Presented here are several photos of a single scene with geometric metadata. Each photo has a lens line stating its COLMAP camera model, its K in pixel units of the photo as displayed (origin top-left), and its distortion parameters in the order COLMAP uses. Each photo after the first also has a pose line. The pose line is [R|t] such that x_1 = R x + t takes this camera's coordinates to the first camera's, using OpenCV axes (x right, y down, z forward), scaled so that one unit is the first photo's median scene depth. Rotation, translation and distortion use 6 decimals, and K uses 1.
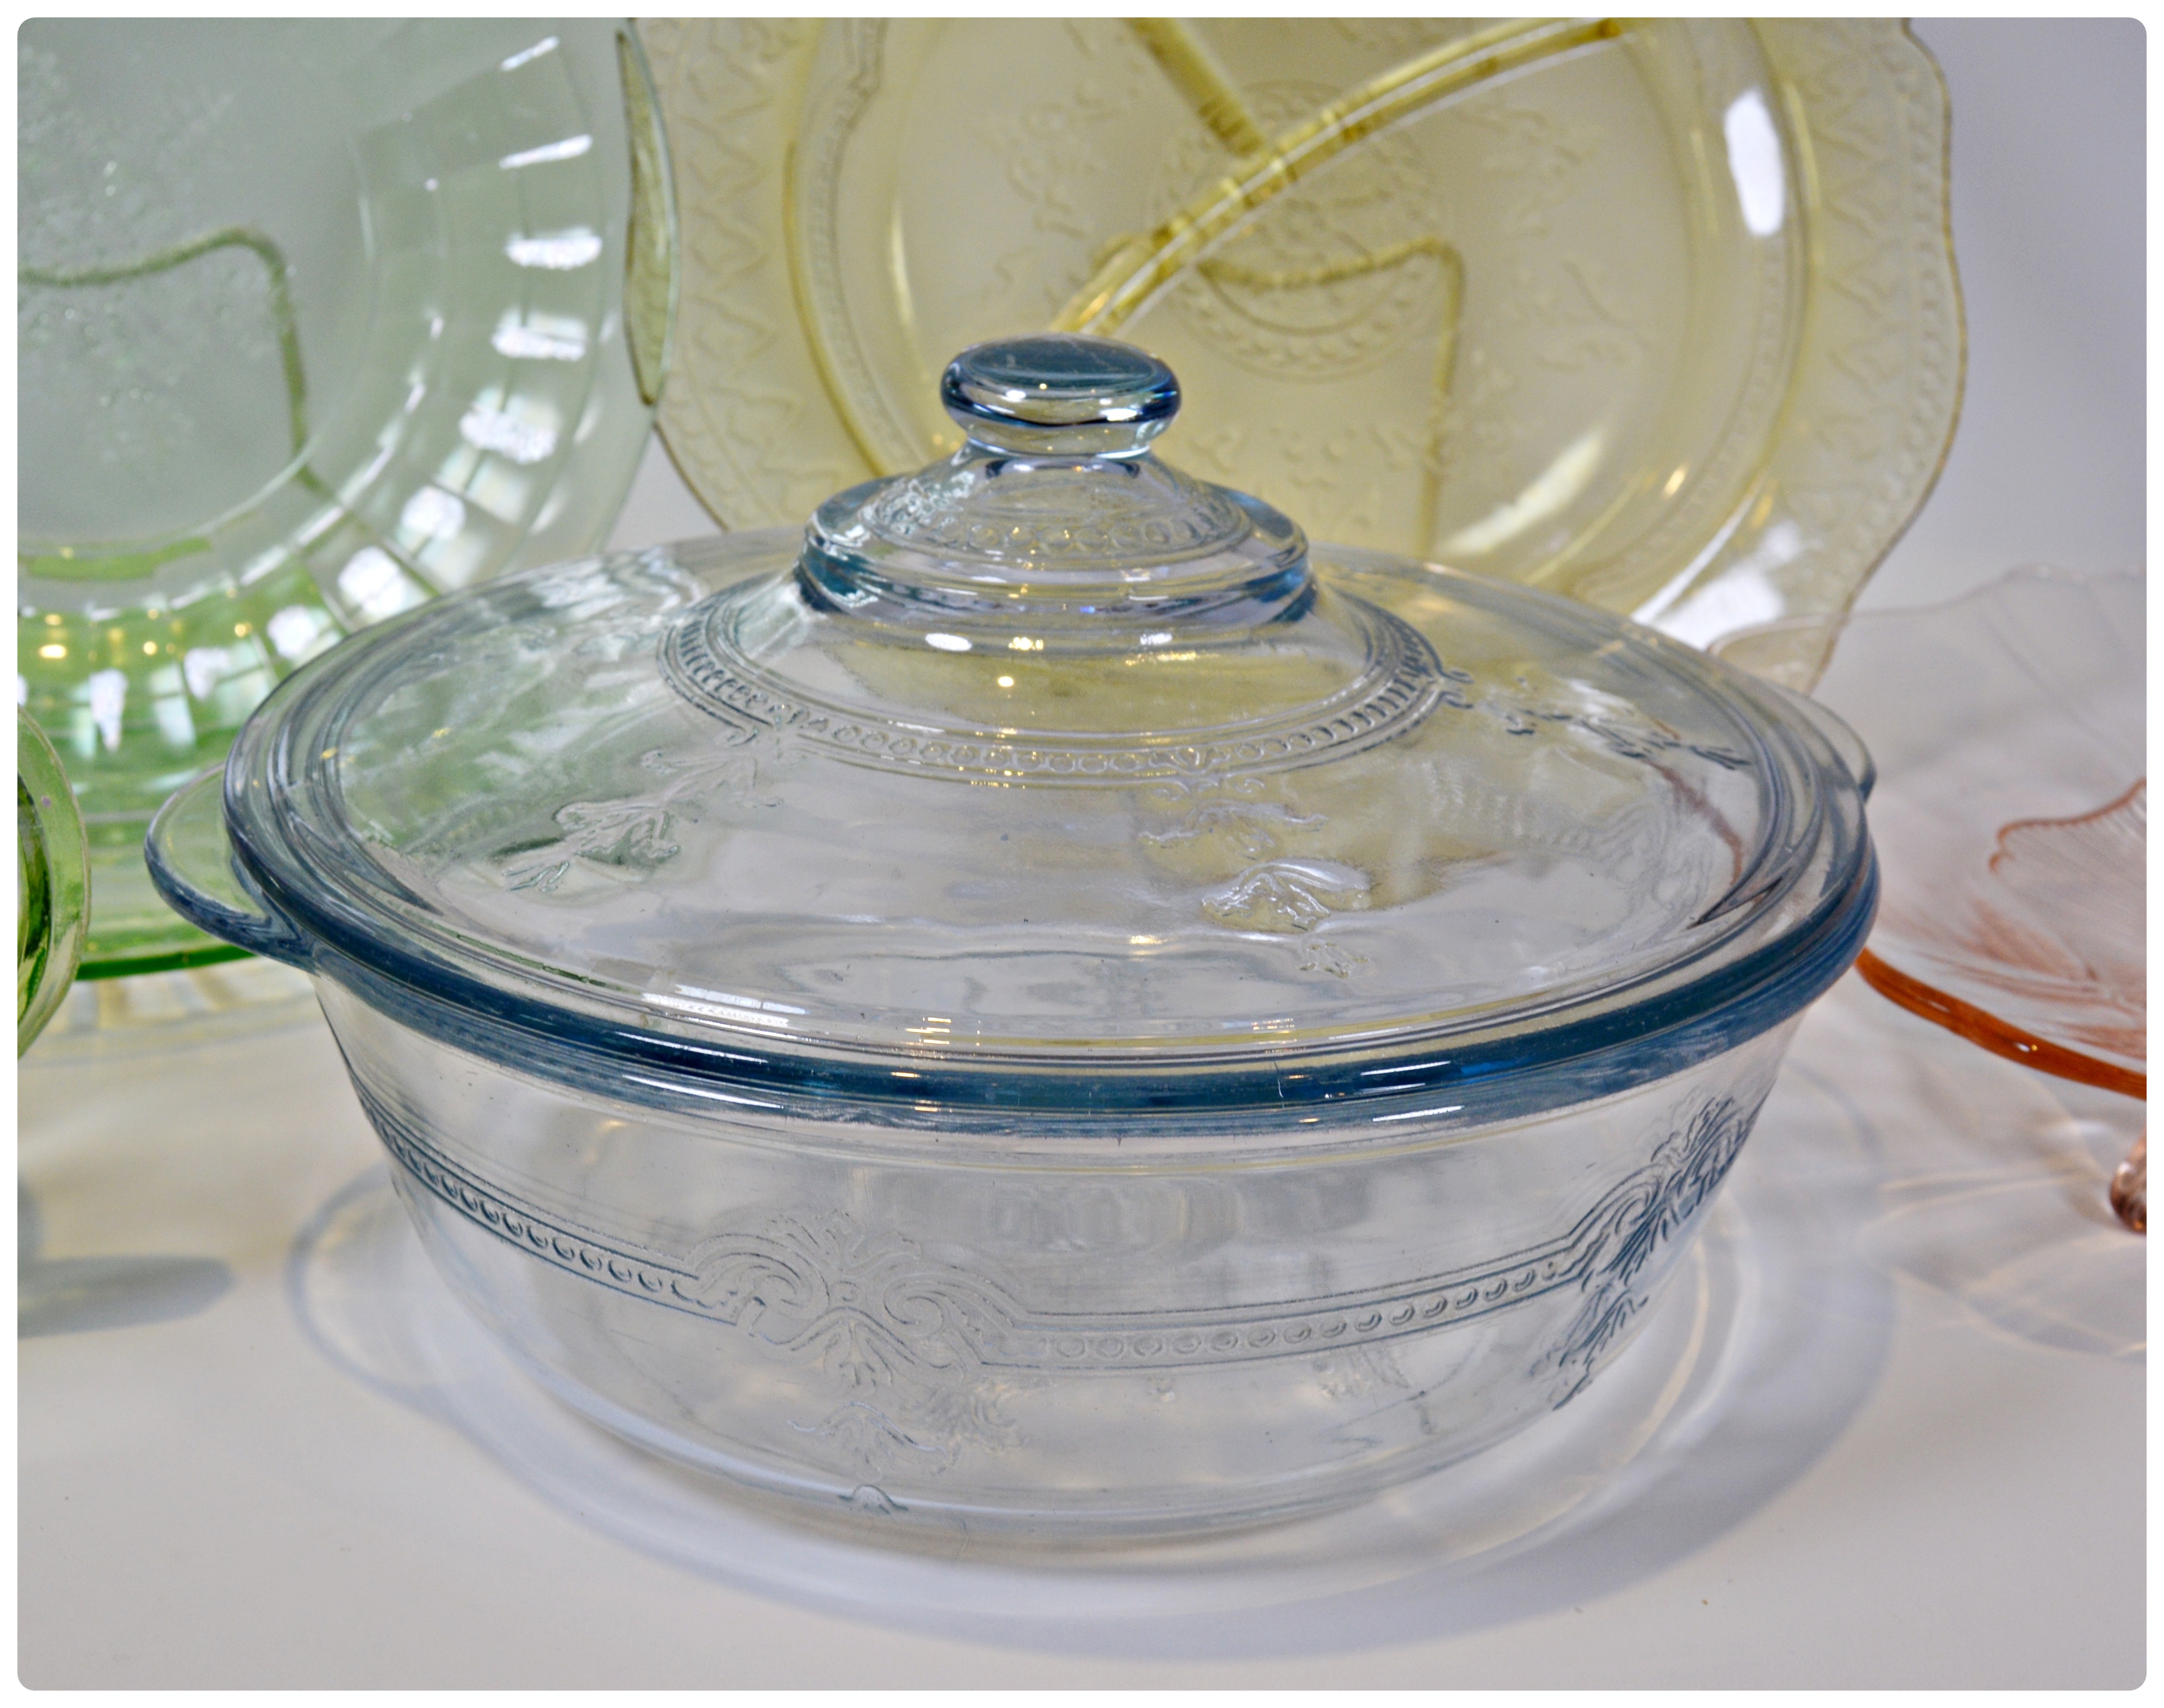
lens RADIAL K [[2635.1, 0, 1082.0], [0, 2635.1, 854.0], [0, 0, 1]] dist [-0.068120, 0.009137]
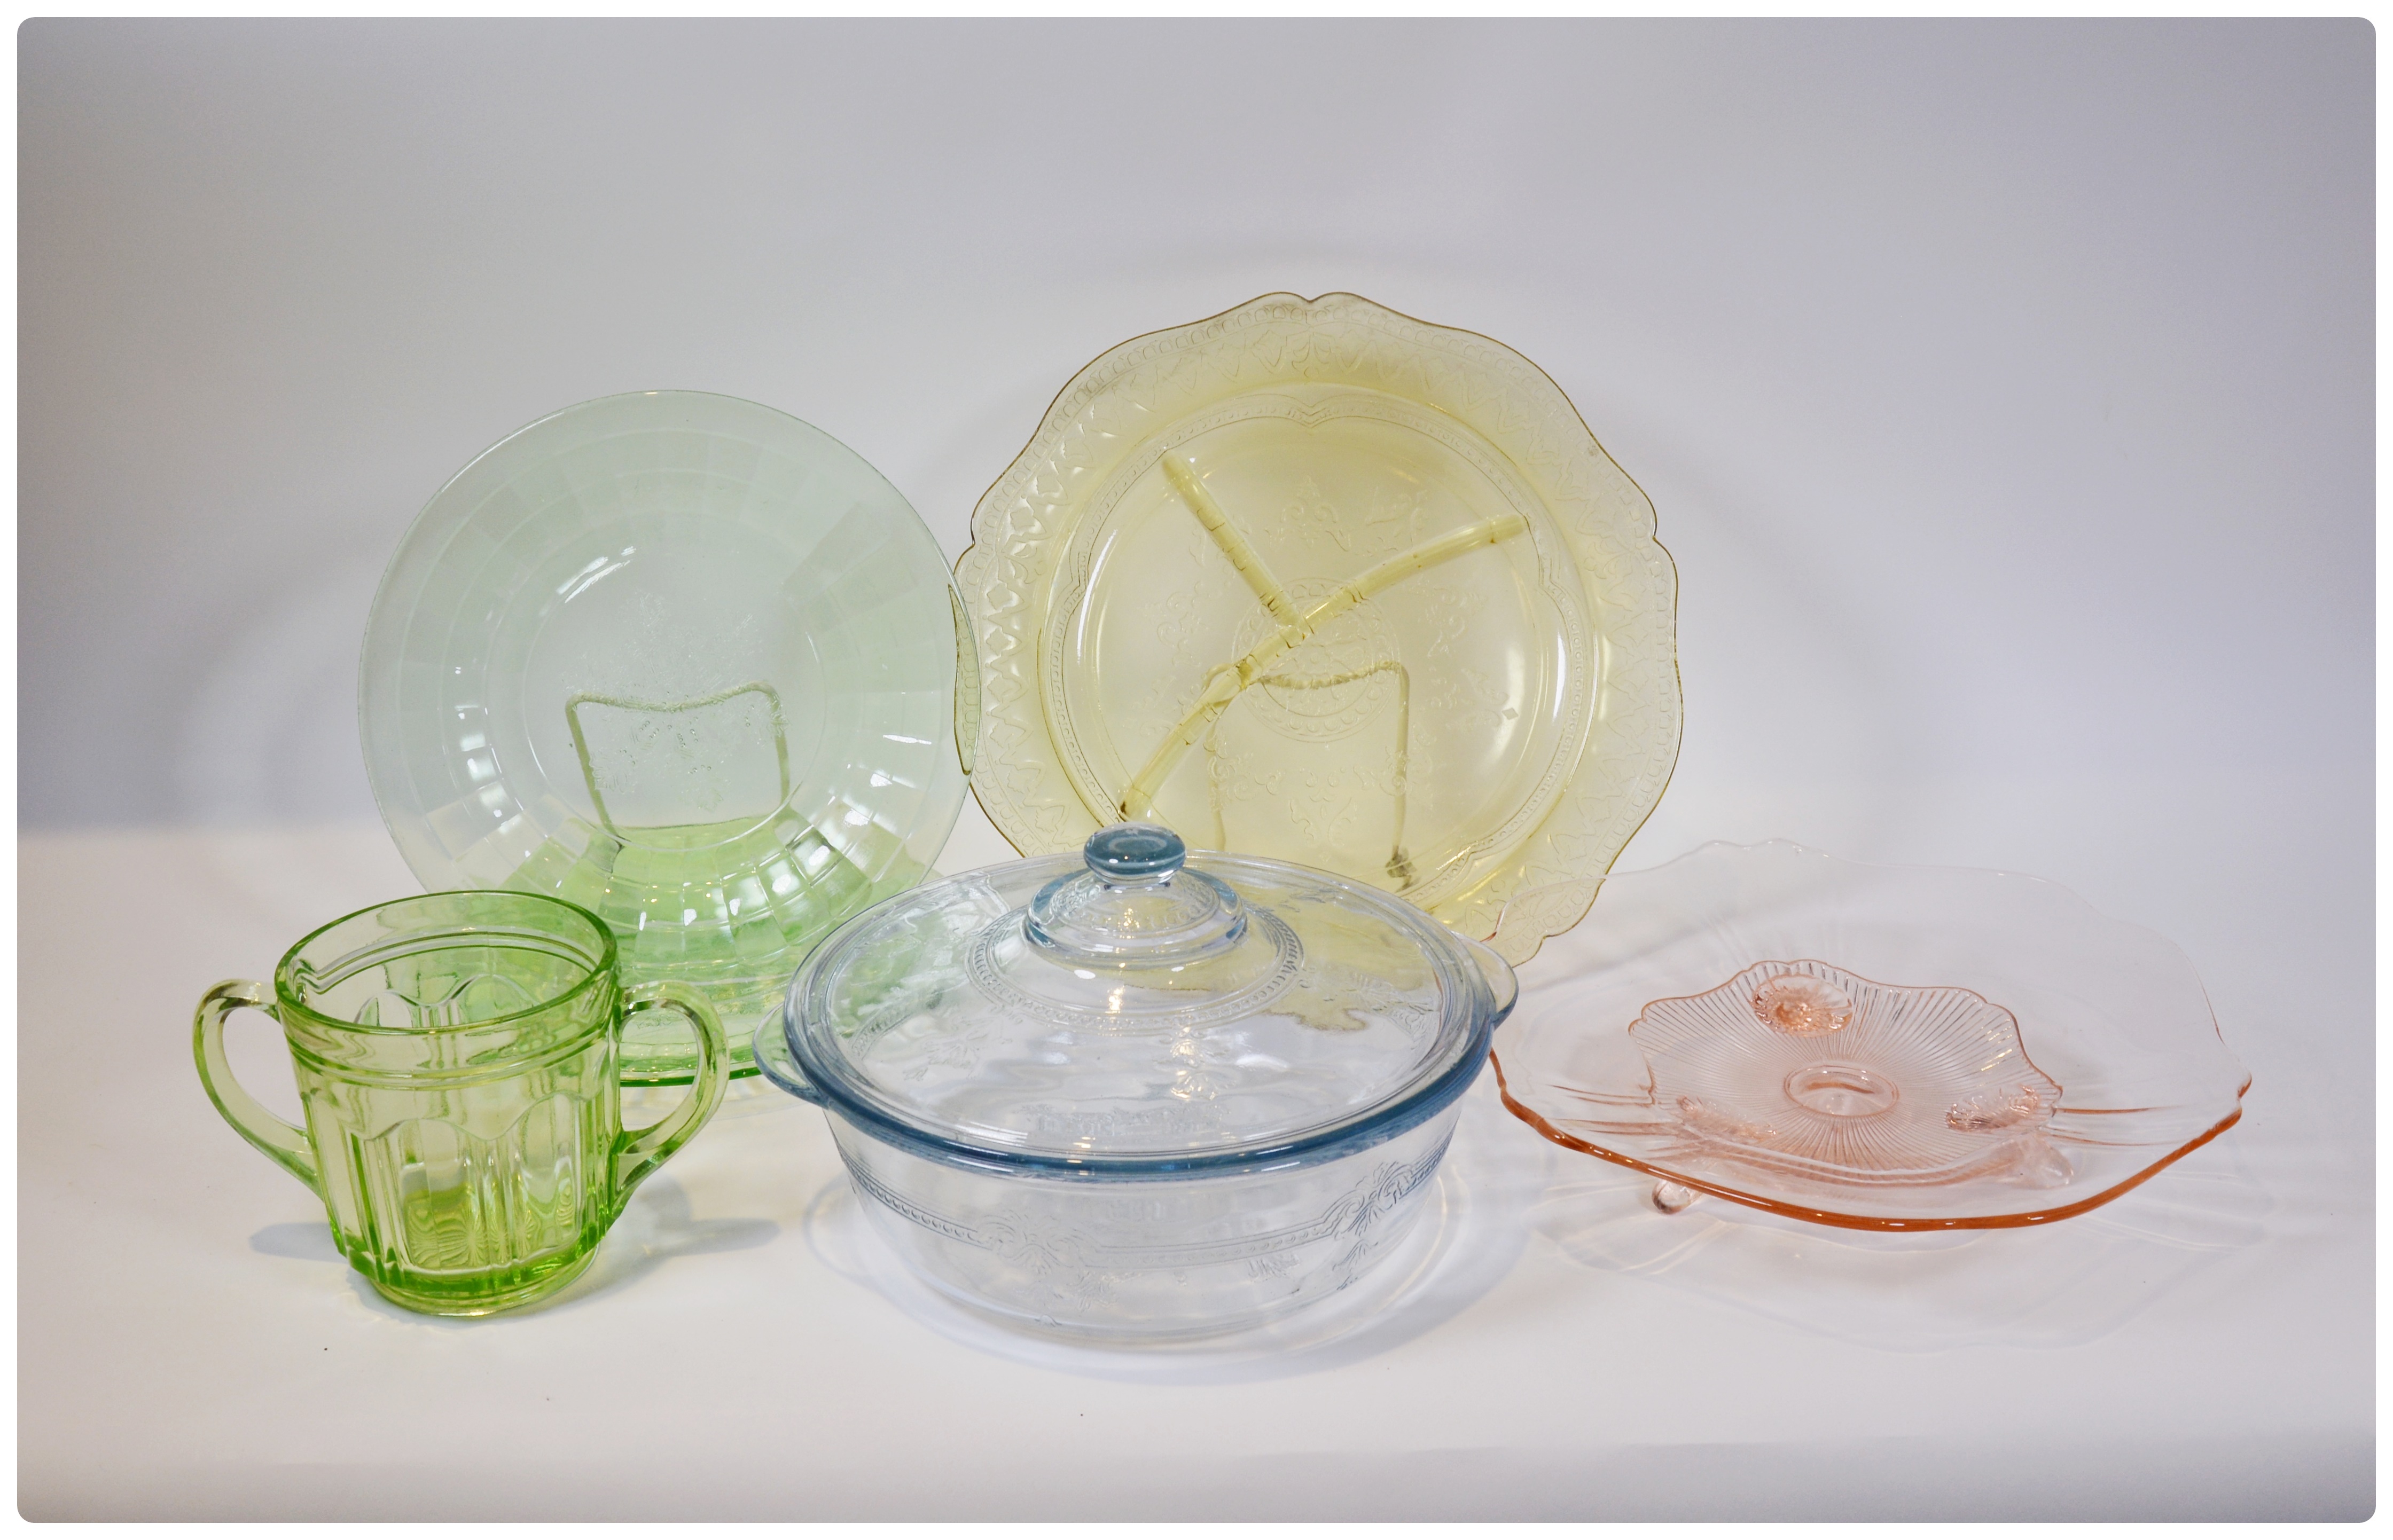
lens RADIAL K [[2255.0, 0, 1196.5], [0, 2255.0, 770.0], [0, 0, 1]] dist [-0.061762, 0.001405]
pose [[0.997457, -0.006138, -0.071009, 0.125185], [0.003730, 0.999415, -0.033989, -0.118603], [0.071176, 0.033638, 0.996896, -0.659664]]
